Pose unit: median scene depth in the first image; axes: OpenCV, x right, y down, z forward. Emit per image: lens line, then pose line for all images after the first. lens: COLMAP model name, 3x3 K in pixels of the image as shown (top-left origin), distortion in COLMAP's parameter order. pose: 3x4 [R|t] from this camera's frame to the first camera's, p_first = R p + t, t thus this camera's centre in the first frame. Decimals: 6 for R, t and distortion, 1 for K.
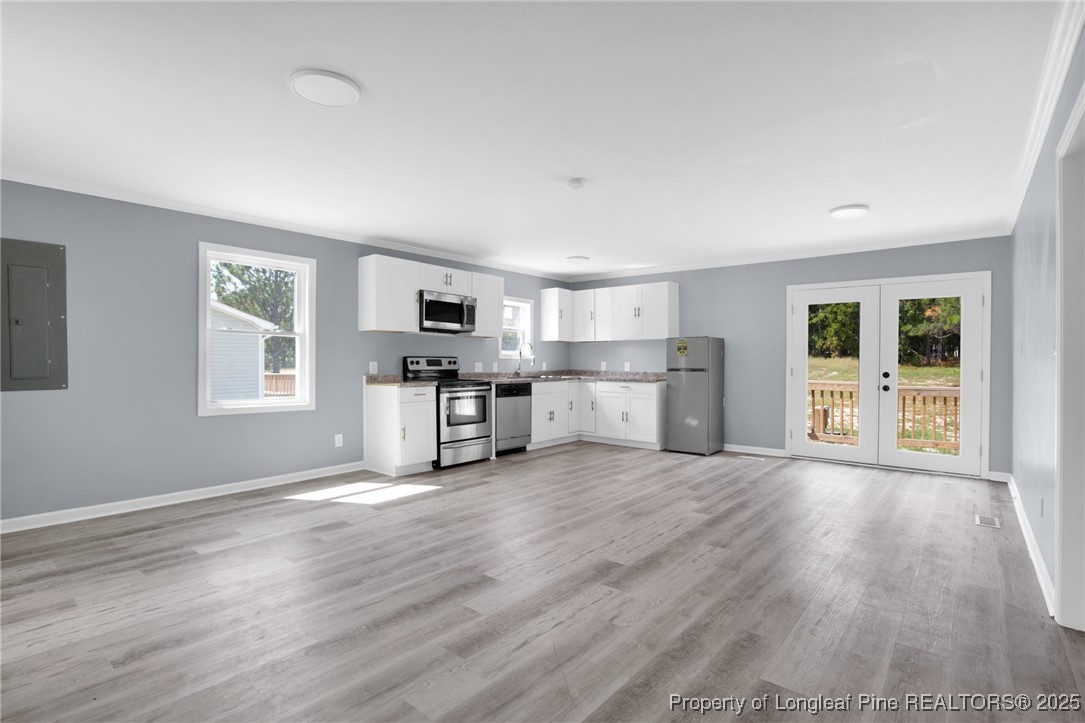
lens RADIAL K [[526.7, 0, 560.2], [0, 526.7, 366.7], [0, 0, 1]] dist [-0.013588, 0.000130]
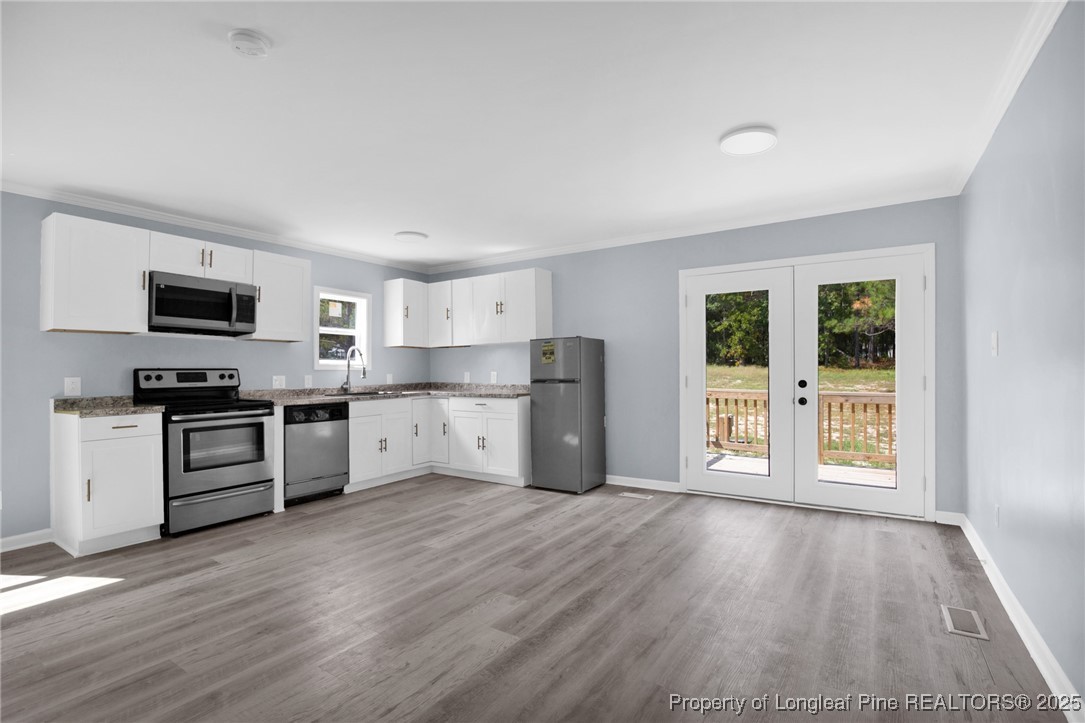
lens RADIAL K [[526.7, 0, 544.5], [0, 526.7, 357.7], [0, 0, 1]] dist [-0.013588, 0.000130]
pose [[0.996652, -0.013975, 0.080560, 0.181475], [0.016623, 0.999340, -0.032294, -0.003335], [-0.080056, 0.033525, 0.996226, 0.272945]]
